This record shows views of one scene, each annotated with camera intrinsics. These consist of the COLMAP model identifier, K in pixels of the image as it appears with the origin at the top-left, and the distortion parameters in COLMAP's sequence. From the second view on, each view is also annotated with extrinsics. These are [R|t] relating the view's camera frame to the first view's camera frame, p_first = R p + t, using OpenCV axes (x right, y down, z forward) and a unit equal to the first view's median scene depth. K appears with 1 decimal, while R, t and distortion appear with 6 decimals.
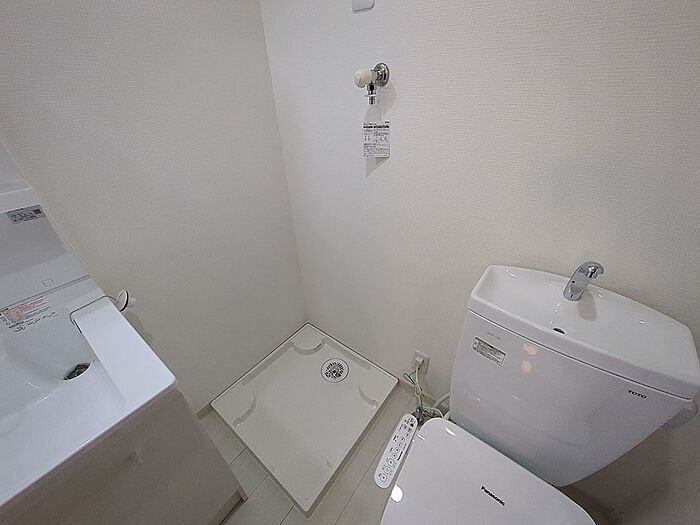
lens RADIAL K [[276.0, 0, 349.4], [0, 276.0, 261.6], [0, 0, 1]] dist [0.002332, -0.000242]
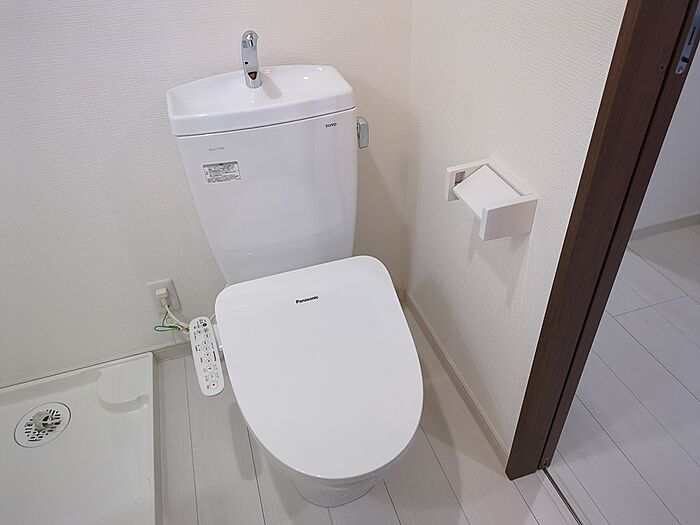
lens RADIAL K [[525.7, 0, 350.9], [0, 525.7, 263.0], [0, 0, 1]] dist [0.035509, -0.007366]
pose [[0.562263, -0.509951, 0.651007, -0.446862], [0.478567, 0.842666, 0.246753, 0.316501], [-0.674414, 0.172810, 0.717846, -0.373762]]
